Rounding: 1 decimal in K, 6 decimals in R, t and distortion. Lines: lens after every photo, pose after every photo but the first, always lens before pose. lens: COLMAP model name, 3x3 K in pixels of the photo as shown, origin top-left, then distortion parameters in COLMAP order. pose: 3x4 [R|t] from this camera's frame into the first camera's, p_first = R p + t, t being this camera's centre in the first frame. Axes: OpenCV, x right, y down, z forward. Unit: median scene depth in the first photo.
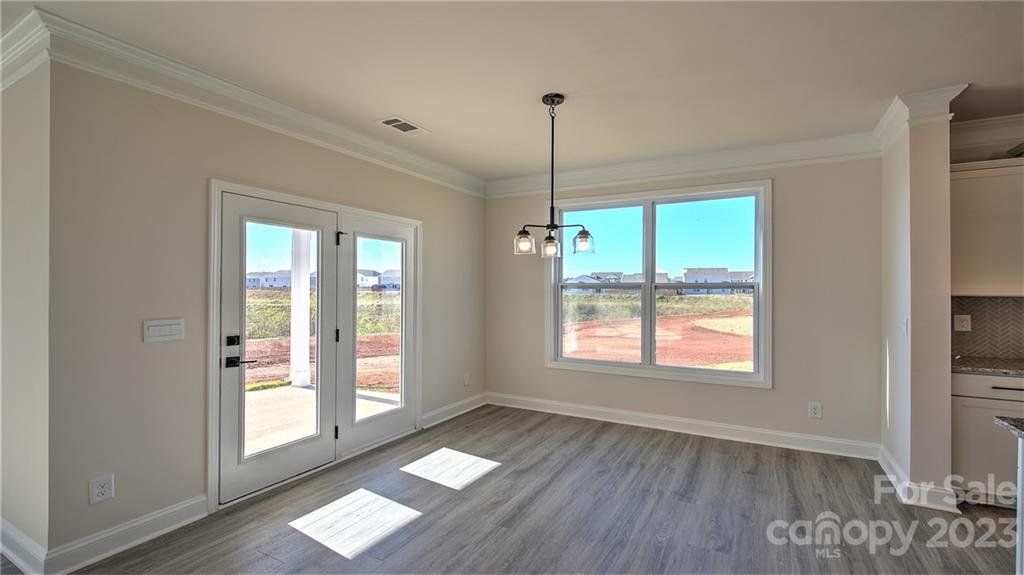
lens RADIAL K [[455.2, 0, 516.1], [0, 455.2, 286.6], [0, 0, 1]] dist [0.000987, -0.000298]
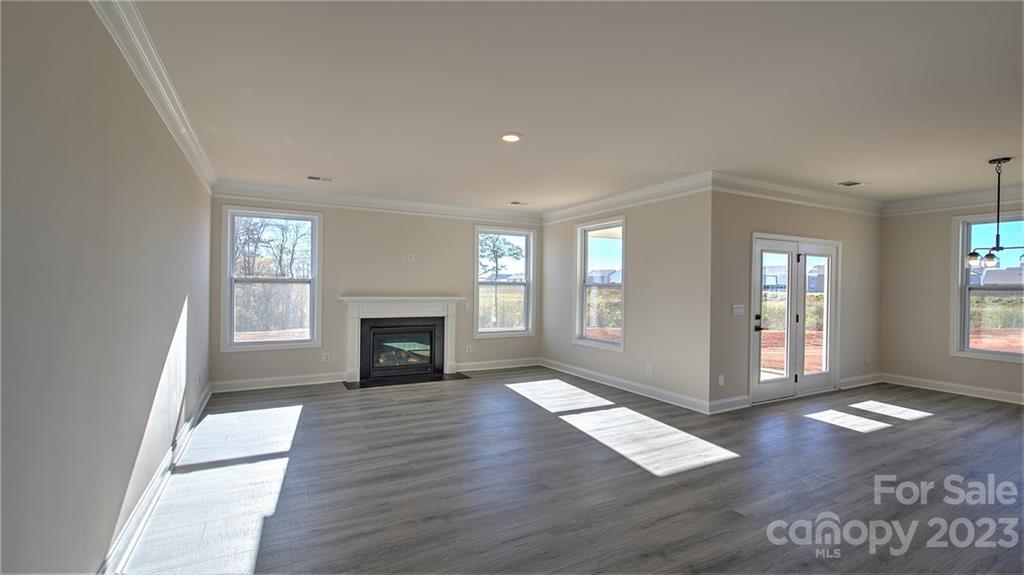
lens RADIAL K [[454.1, 0, 516.8], [0, 454.1, 290.5], [0, 0, 1]] dist [0.000530, -0.000786]
pose [[0.843823, 0.011379, -0.536501, -0.370066], [-0.004501, 0.999890, 0.014129, -0.009575], [0.536603, -0.009507, 0.843781, -0.887633]]
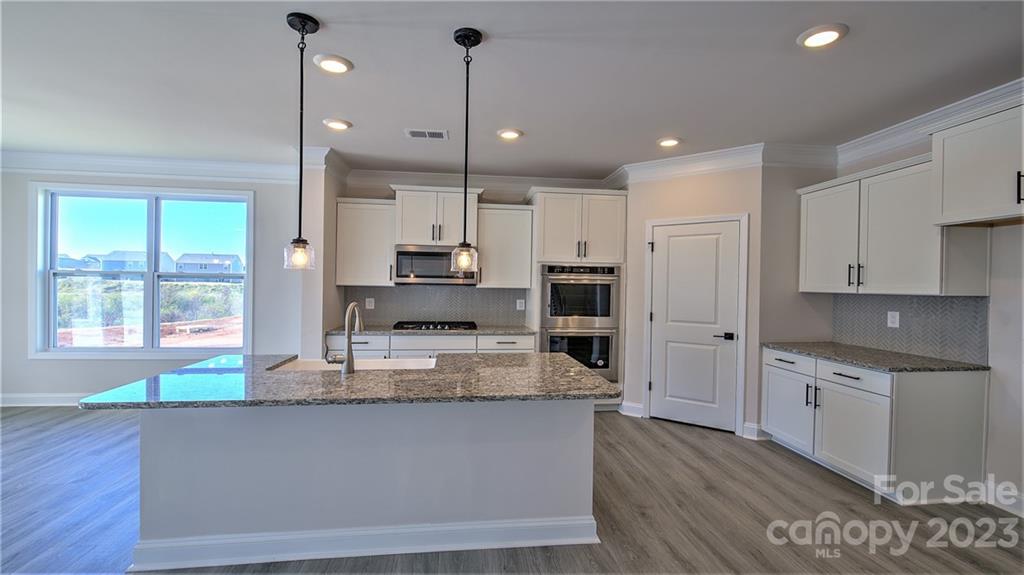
lens RADIAL K [[454.1, 0, 516.8], [0, 454.1, 290.5], [0, 0, 1]] dist [0.000530, -0.000786]
pose [[0.808582, 0.001829, 0.588381, 0.465410], [-0.018374, 0.999586, 0.022144, -0.005384], [-0.588097, -0.028716, 0.808281, -0.493271]]
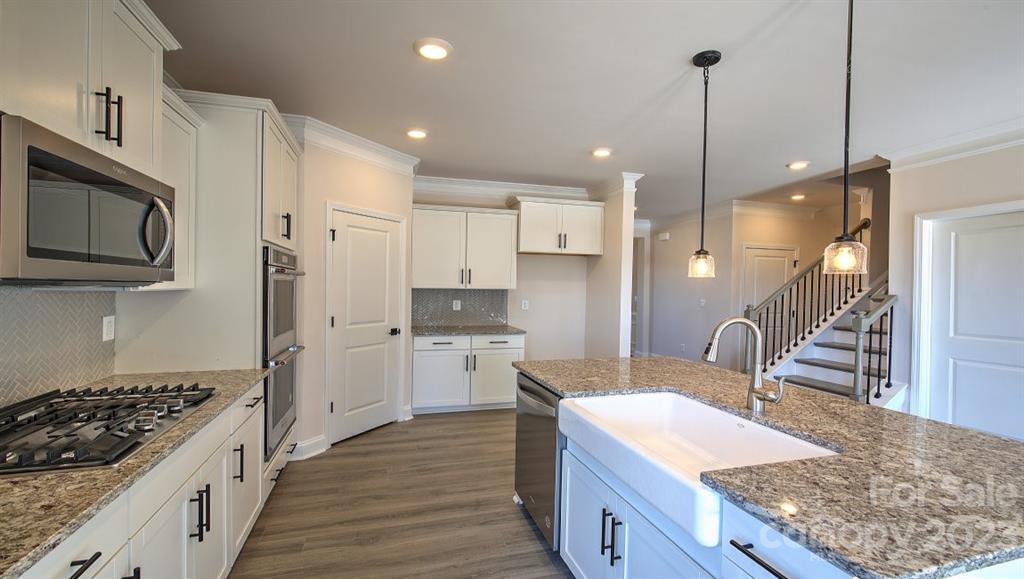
lens RADIAL K [[455.8, 0, 523.8], [0, 455.8, 290.8], [0, 0, 1]] dist [-0.002066, -0.000094]
pose [[-0.722708, -0.016320, 0.690961, 0.489505], [-0.018384, 0.999821, 0.004387, 0.005203], [-0.690909, -0.009532, -0.722879, 0.782765]]
